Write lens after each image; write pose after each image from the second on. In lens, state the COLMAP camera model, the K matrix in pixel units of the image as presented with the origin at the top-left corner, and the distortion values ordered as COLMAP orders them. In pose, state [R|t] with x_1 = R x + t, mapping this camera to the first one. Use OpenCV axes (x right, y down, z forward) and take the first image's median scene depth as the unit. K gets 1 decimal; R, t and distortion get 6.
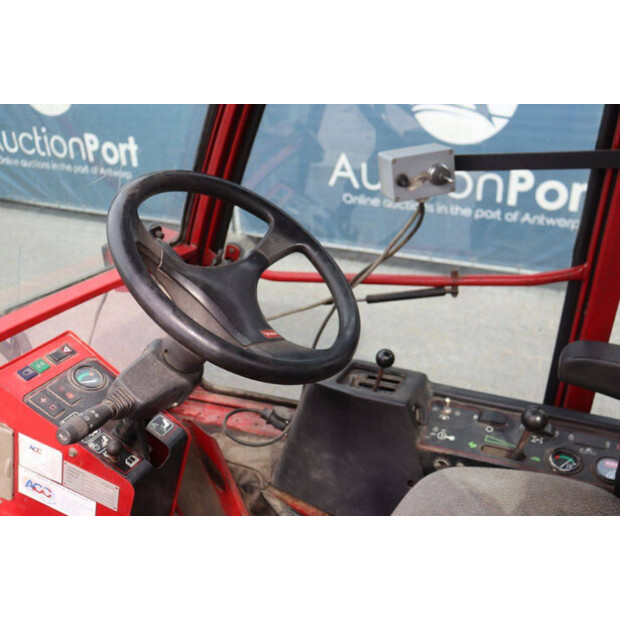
lens RADIAL K [[660.9, 0, 310.0], [0, 660.9, 310.0], [0, 0, 1]] dist [-0.116108, 0.293461]
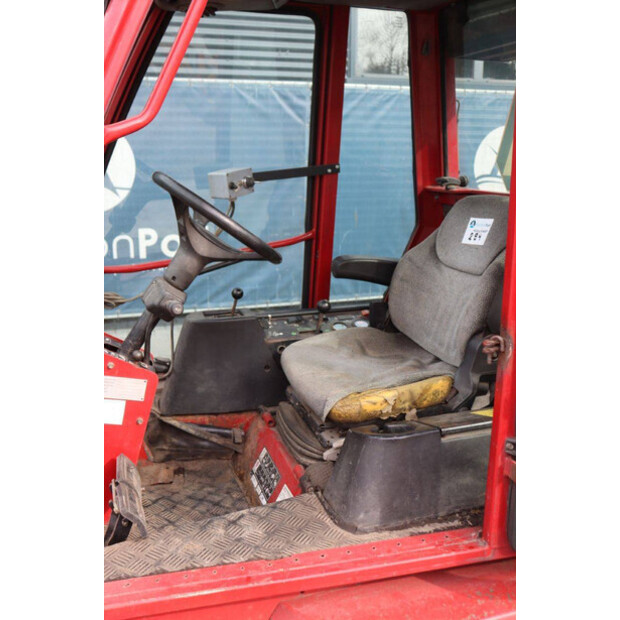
lens RADIAL K [[660.9, 0, 310.0], [0, 660.9, 310.0], [0, 0, 1]] dist [-0.116108, 0.293461]
pose [[0.757613, -0.169133, 0.630409, -0.772643], [0.257504, 0.964953, -0.050575, 0.235669], [-0.599761, 0.200650, 0.774614, -0.366946]]
